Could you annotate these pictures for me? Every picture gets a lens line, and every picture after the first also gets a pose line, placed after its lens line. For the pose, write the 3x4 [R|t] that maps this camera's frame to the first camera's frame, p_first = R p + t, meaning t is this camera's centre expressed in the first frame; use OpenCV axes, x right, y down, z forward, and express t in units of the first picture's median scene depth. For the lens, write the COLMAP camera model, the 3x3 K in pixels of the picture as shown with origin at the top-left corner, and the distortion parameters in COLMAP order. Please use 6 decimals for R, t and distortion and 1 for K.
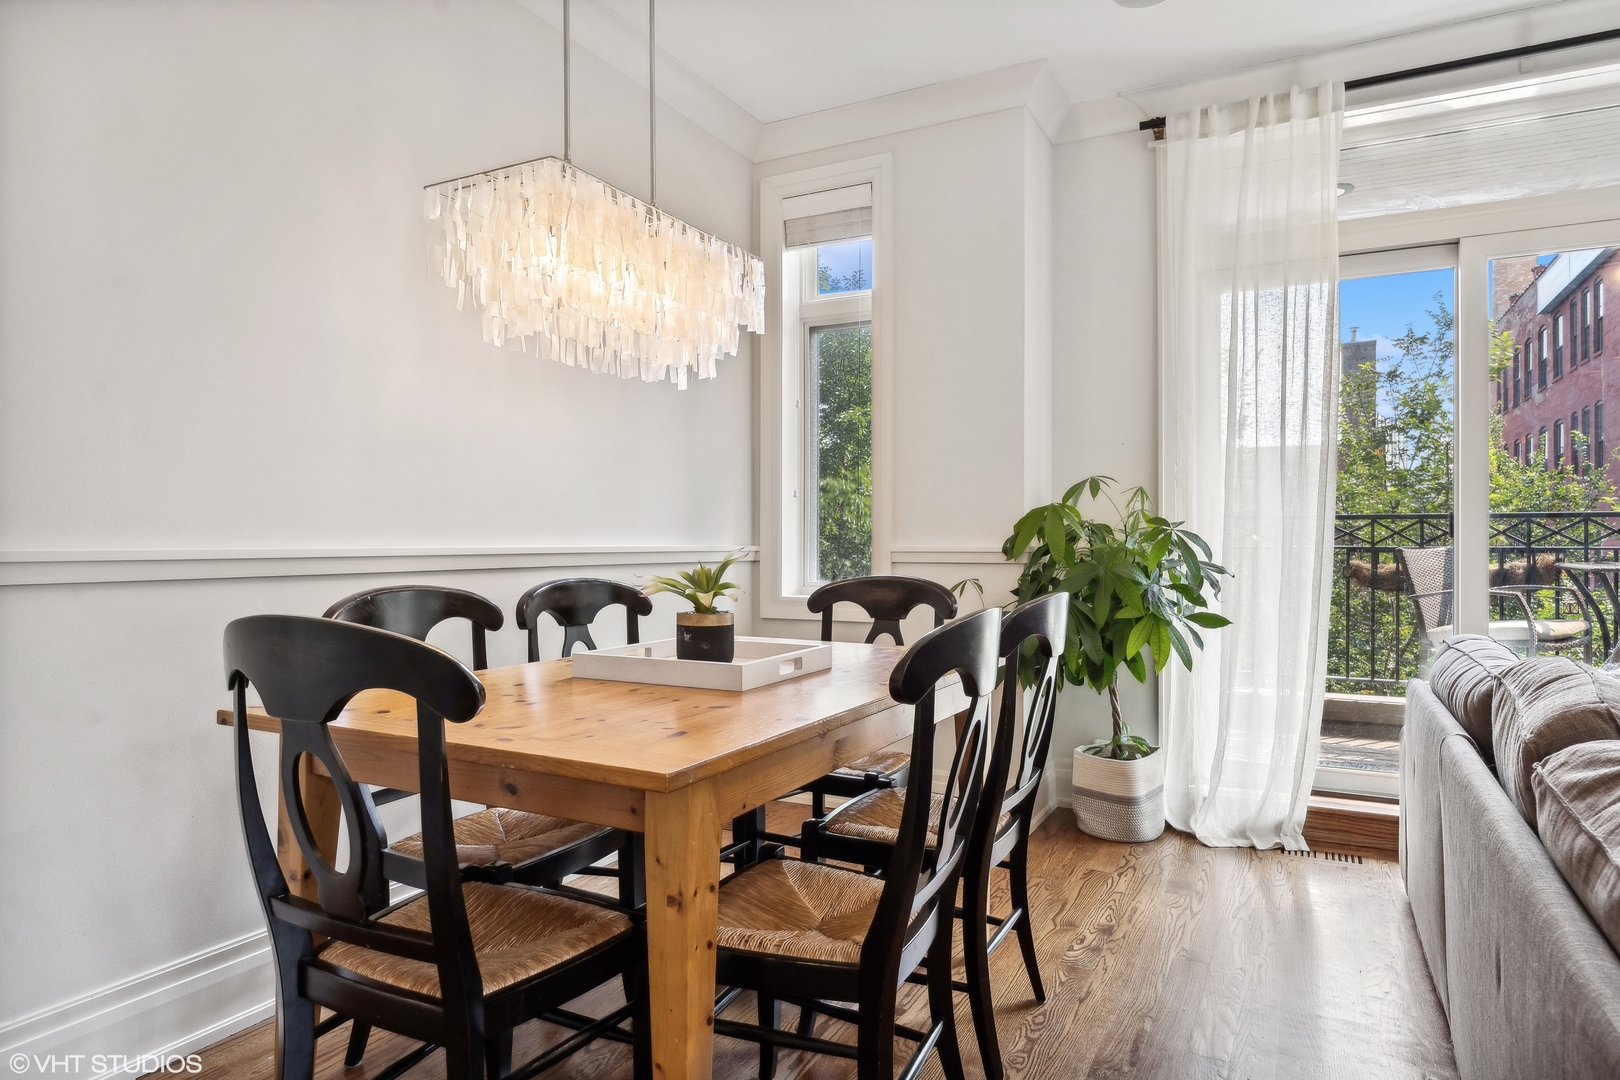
lens RADIAL K [[968.1, 0, 810.0], [0, 968.1, 540.0], [0, 0, 1]] dist [-0.000221, 0.001594]
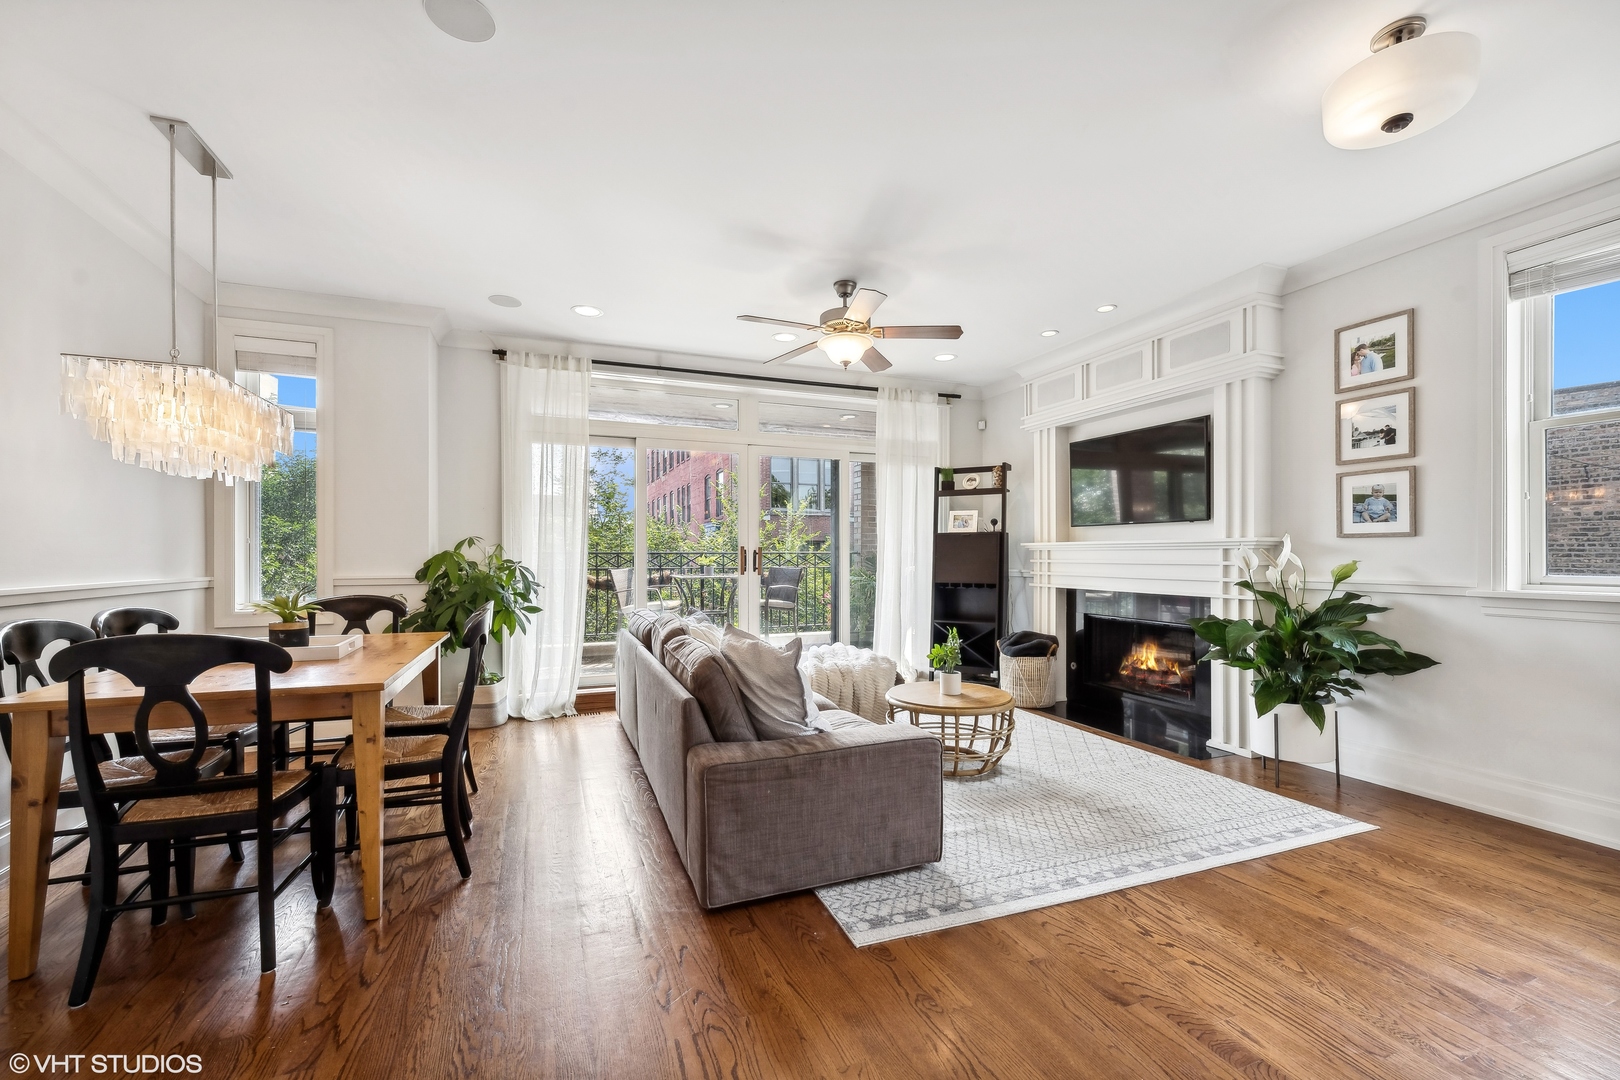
lens RADIAL K [[661.1, 0, 809.0], [0, 661.1, 560.0], [0, 0, 1]] dist [-0.002349, -0.000104]
pose [[0.650638, -0.005720, 0.759367, -0.250665], [-0.000769, 0.999966, 0.008191, -0.031535], [-0.759388, -0.005914, 0.650611, -0.328177]]
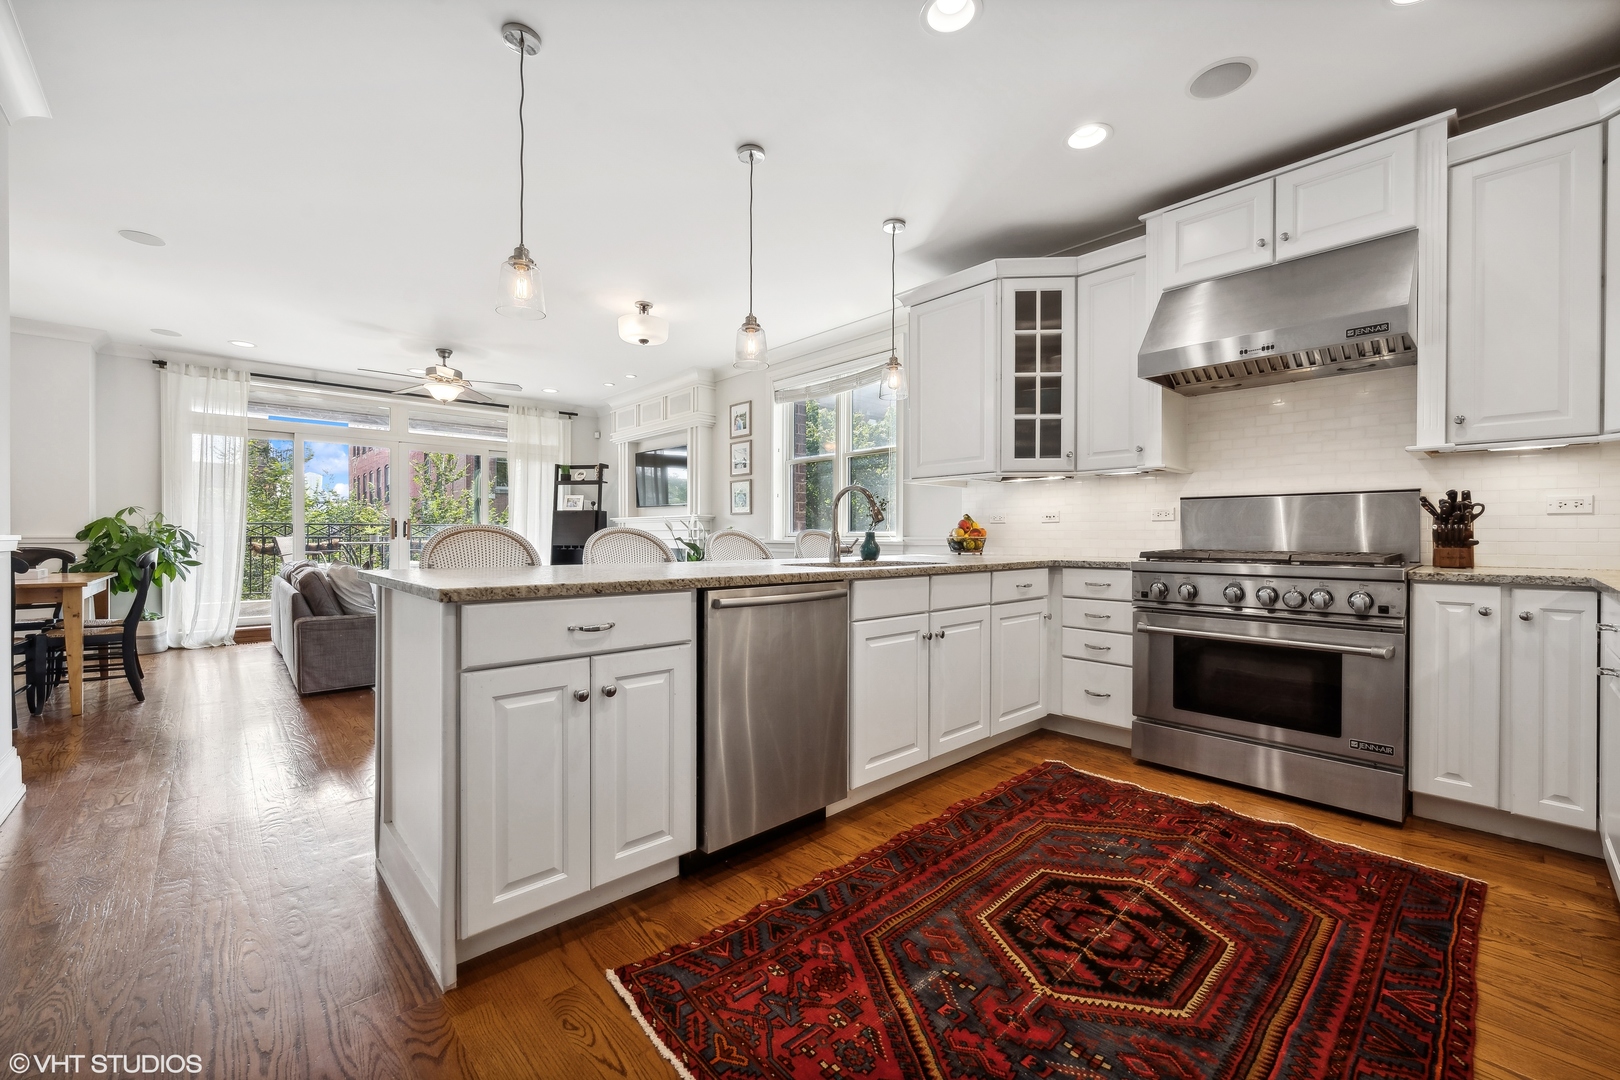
lens RADIAL K [[647.6, 0, 810.0], [0, 647.6, 540.0], [0, 0, 1]] dist [-0.001679, -0.000013]
pose [[0.338679, -0.004249, 0.940892, -0.650467], [-0.003523, 0.999977, 0.005783, 0.002827], [-0.940895, -0.005274, 0.338656, -1.141065]]
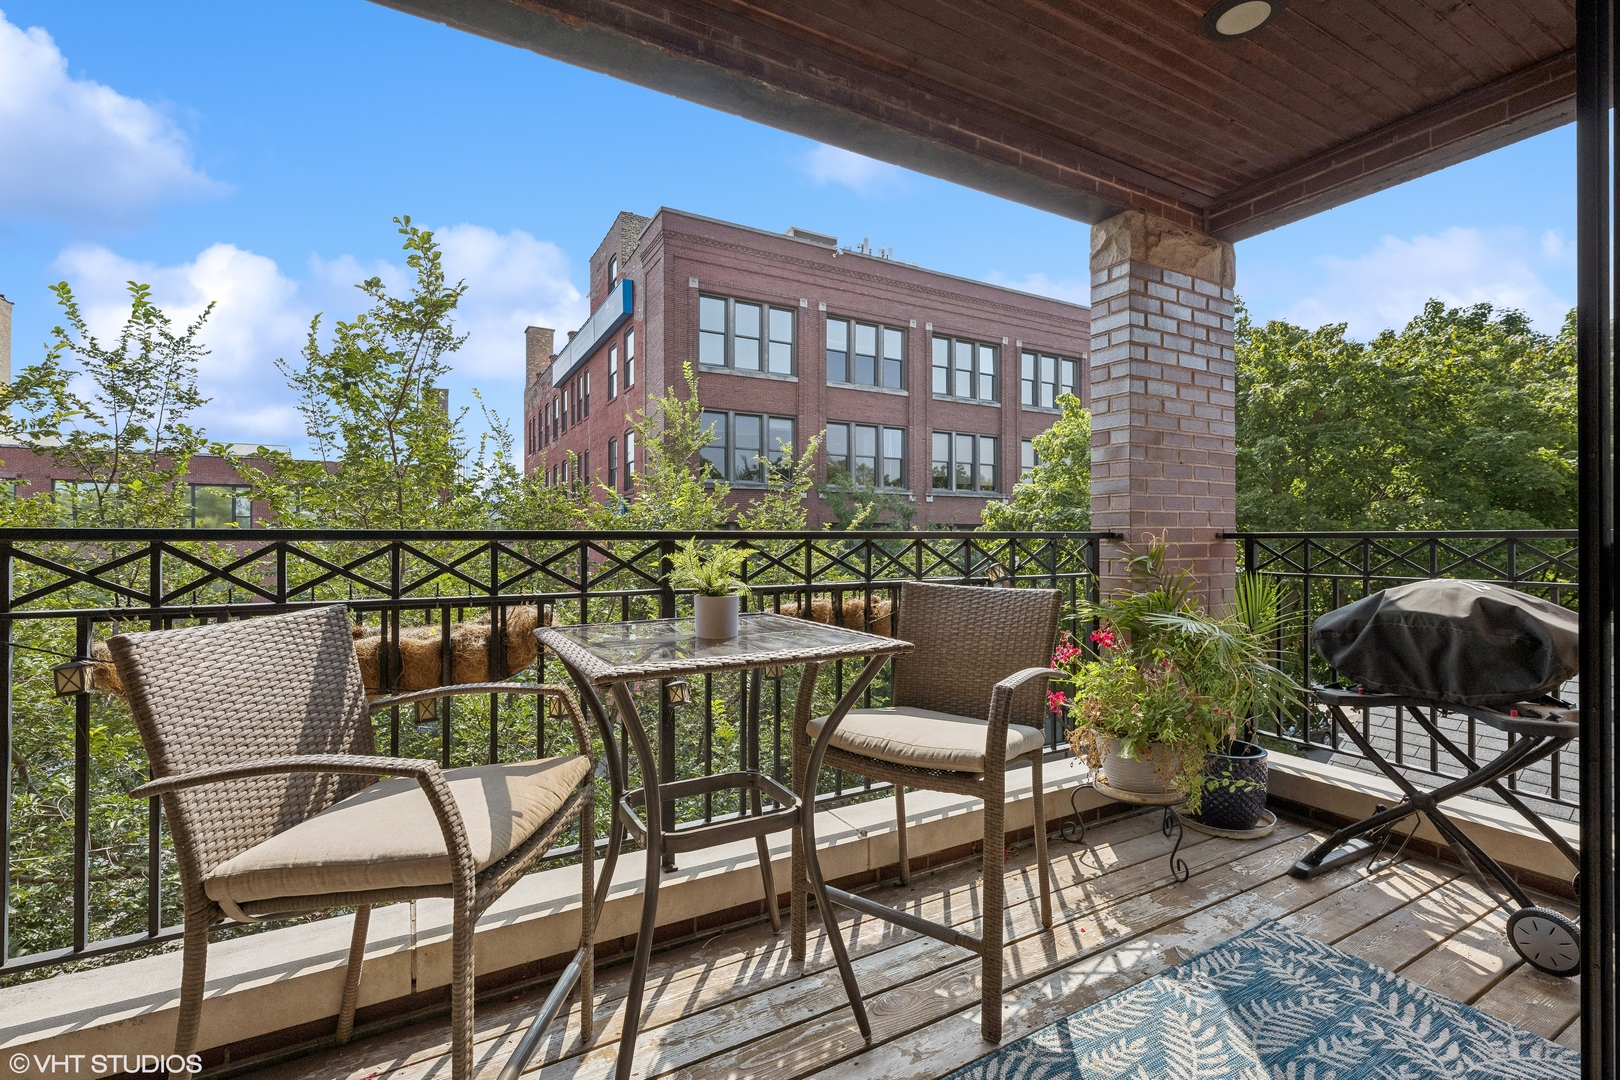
lens RADIAL K [[708.2, 0, 810.0], [0, 708.2, 540.0], [0, 0, 1]] dist [0.000170, -0.000025]
pose [[0.548343, 0.001156, 0.836253, 0.717470], [-0.001354, 0.999999, -0.000494, -0.031387], [-0.836252, -0.000861, 0.548344, 0.900717]]
